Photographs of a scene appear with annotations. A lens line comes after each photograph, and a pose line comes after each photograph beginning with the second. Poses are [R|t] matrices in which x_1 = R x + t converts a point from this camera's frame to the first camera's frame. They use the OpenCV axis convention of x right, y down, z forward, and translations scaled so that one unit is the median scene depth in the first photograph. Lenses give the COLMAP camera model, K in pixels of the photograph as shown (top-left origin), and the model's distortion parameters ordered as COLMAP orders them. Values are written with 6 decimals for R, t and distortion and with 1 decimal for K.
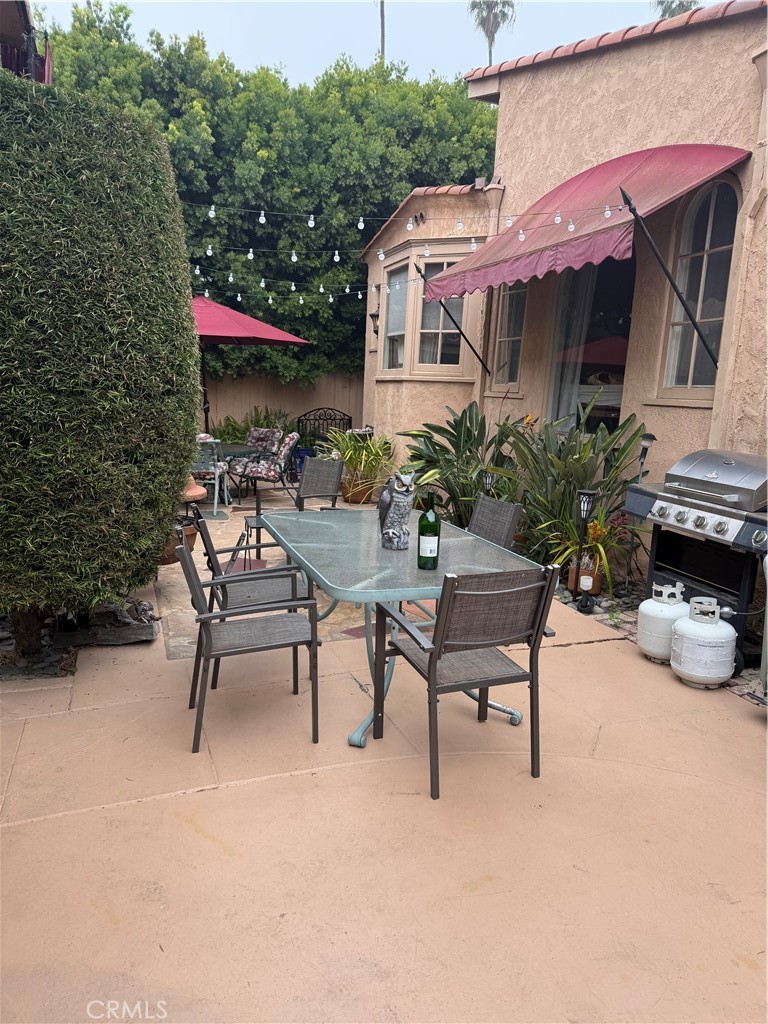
lens RADIAL K [[703.3, 0, 389.1], [0, 703.3, 514.0], [0, 0, 1]] dist [0.074728, -0.087270]
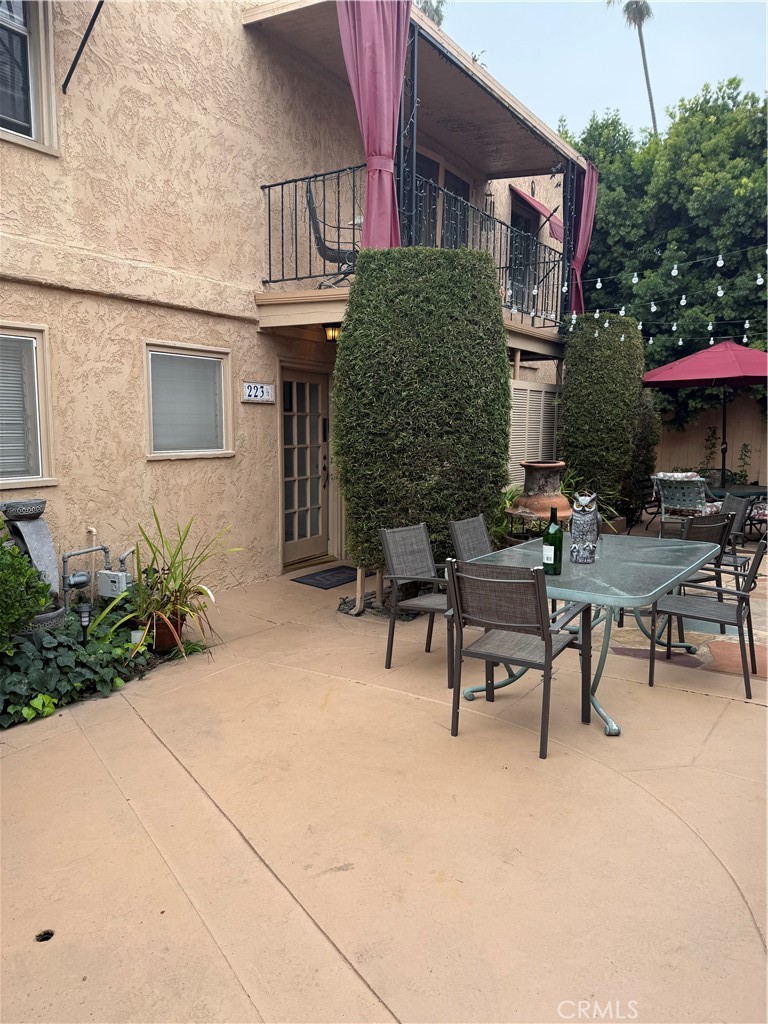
lens RADIAL K [[703.3, 0, 389.1], [0, 703.3, 514.0], [0, 0, 1]] dist [0.074728, -0.087270]
pose [[0.581496, 0.061132, -0.811249, 0.819333], [-0.117123, 0.993076, -0.009119, 0.020808], [0.805074, 0.100319, 0.584630, 0.090997]]
